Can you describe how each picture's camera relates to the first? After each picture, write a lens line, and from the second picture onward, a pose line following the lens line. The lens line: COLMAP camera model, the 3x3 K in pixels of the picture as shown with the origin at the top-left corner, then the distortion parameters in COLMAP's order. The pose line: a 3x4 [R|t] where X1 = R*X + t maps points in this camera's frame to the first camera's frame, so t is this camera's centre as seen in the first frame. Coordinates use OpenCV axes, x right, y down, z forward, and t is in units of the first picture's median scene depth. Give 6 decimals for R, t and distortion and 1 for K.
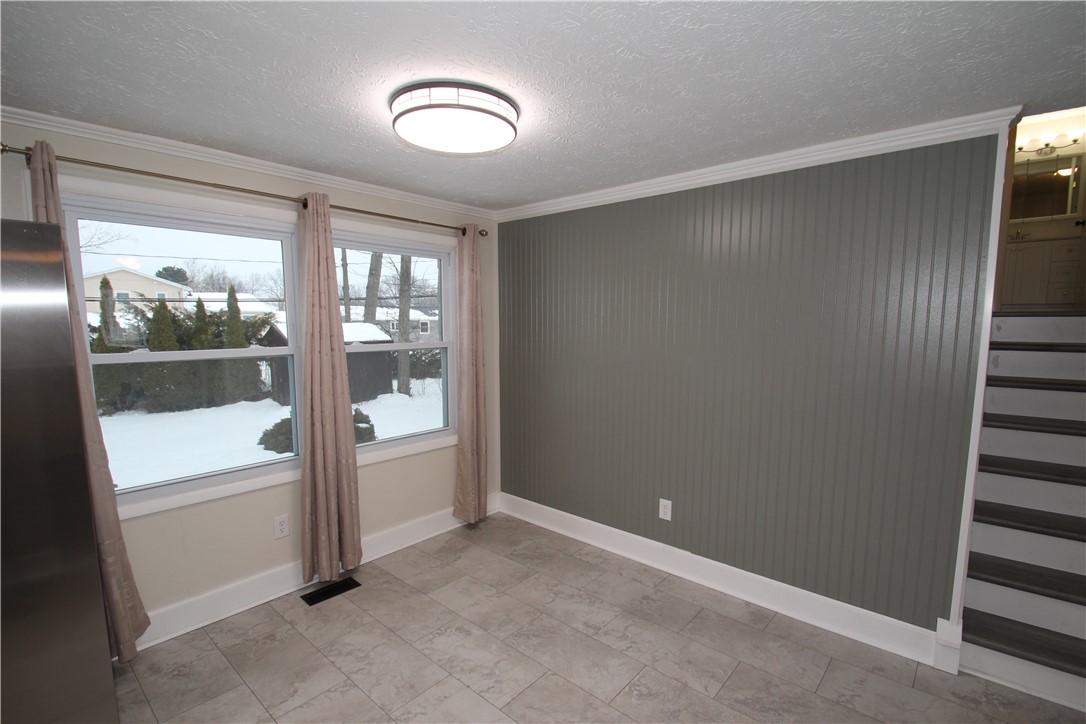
lens RADIAL K [[498.8, 0, 544.0], [0, 498.8, 383.5], [0, 0, 1]] dist [0.013325, -0.016029]
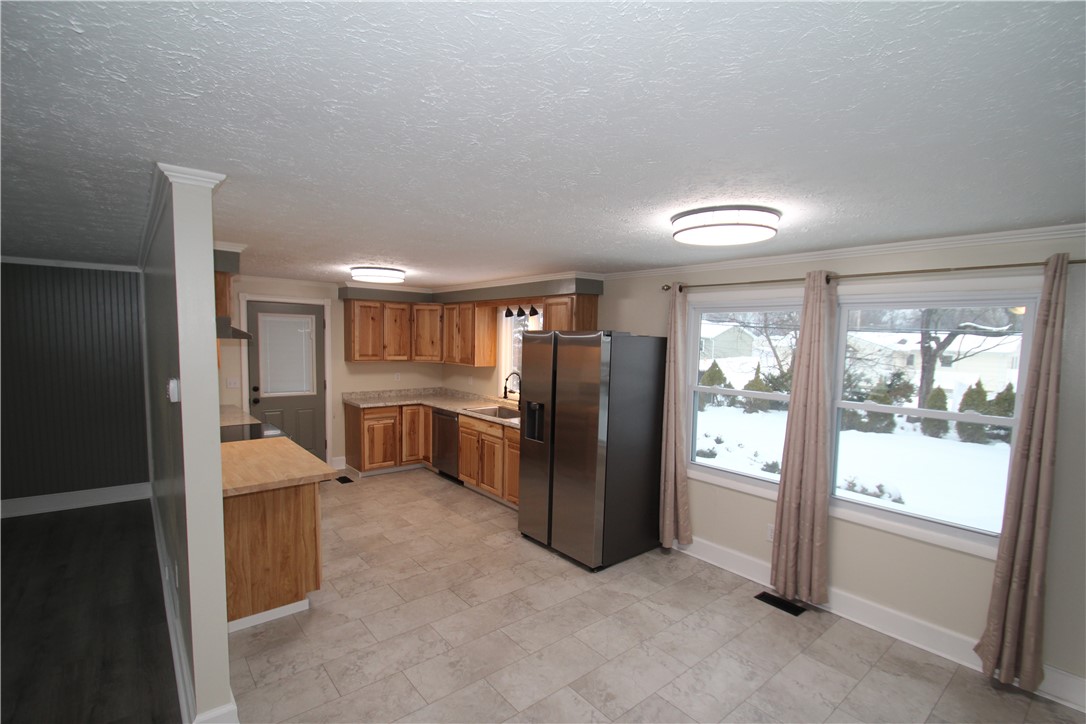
lens RADIAL K [[498.8, 0, 544.0], [0, 498.8, 383.5], [0, 0, 1]] dist [0.013325, -0.016029]
pose [[-0.156728, 0.086182, -0.983874, 0.776418], [-0.148865, 0.982743, 0.109796, -0.141203], [0.976358, 0.163673, -0.141194, 0.540139]]
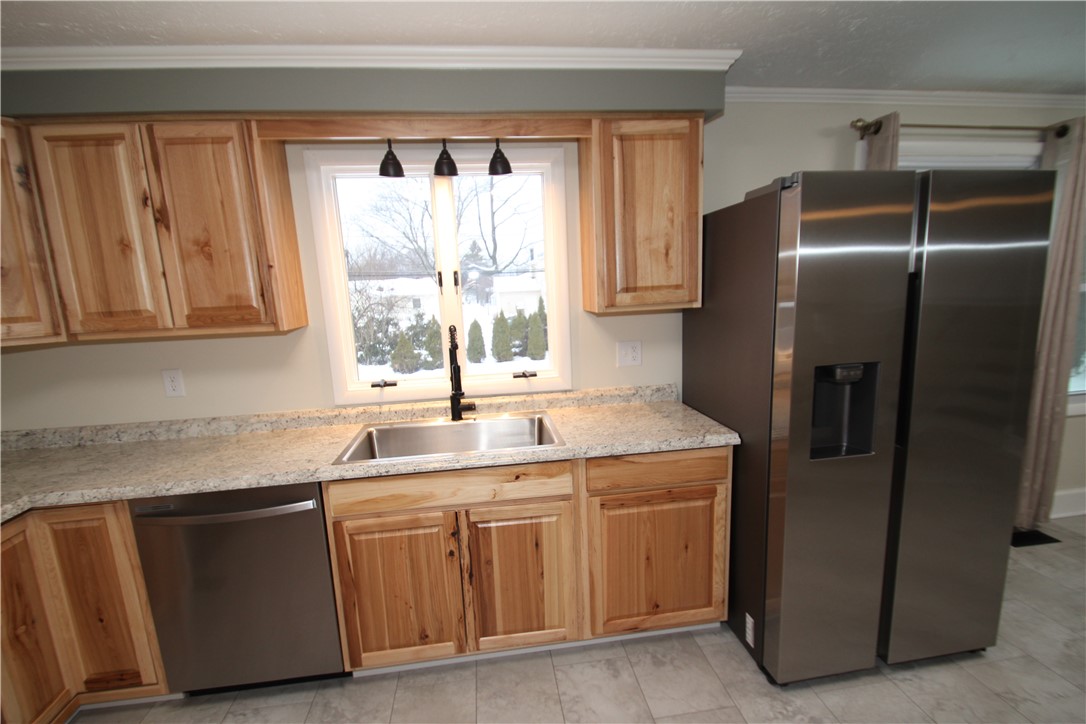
lens RADIAL K [[498.8, 0, 544.0], [0, 498.8, 383.5], [0, 0, 1]] dist [0.013325, -0.016029]
pose [[0.753370, 0.089899, -0.651423, -0.527227], [-0.038349, 0.994932, 0.092953, 0.056960], [0.656478, -0.045046, 0.752999, -0.335631]]
